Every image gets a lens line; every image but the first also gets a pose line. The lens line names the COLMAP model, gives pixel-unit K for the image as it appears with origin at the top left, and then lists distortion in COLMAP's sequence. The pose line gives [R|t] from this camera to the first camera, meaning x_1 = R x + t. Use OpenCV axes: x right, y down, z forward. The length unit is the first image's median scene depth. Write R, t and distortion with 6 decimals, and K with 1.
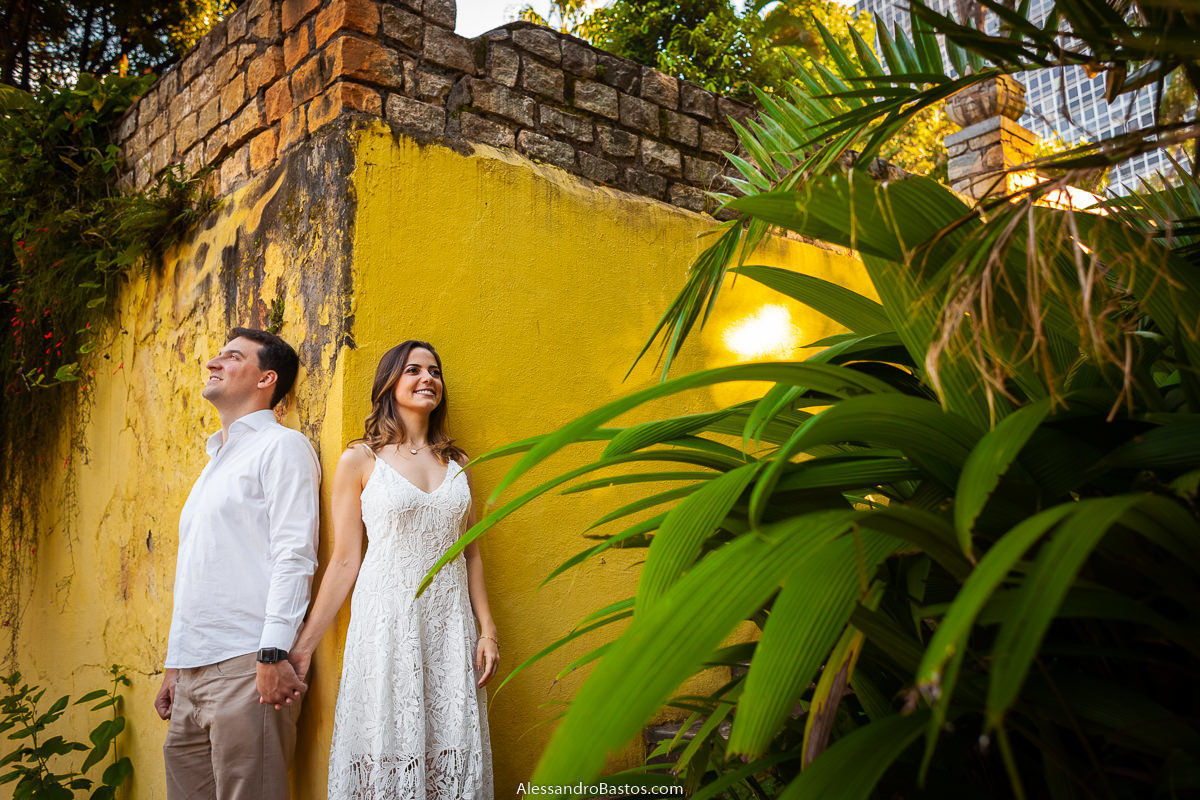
lens RADIAL K [[1066.1, 0, 600.0], [0, 1066.1, 400.0], [0, 0, 1]] dist [0.051360, -0.008485]
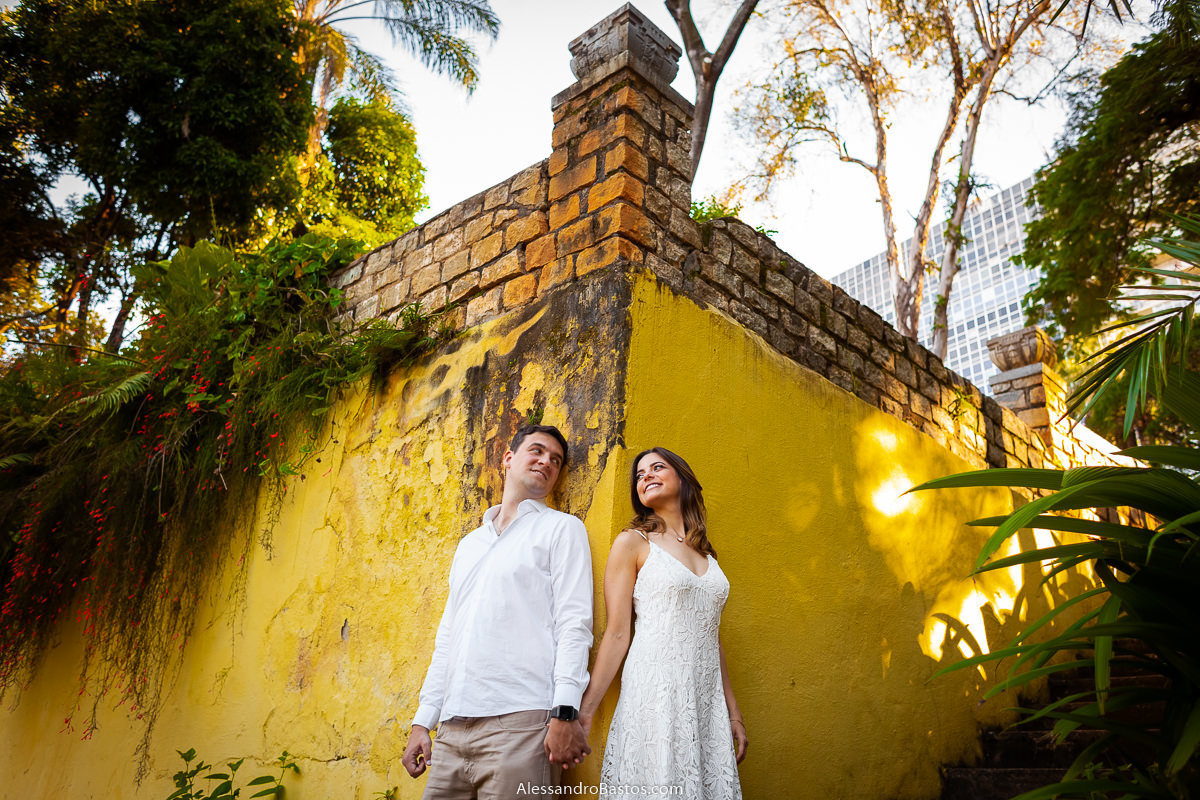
lens RADIAL K [[965.3, 0, 599.4], [0, 965.3, 375.4], [0, 0, 1]] dist [0.048414, -0.003595]
pose [[0.993505, 0.111189, 0.024184, -0.243232], [-0.101906, 0.963984, -0.245662, 0.110757], [-0.050628, 0.241602, 0.969054, -0.012848]]
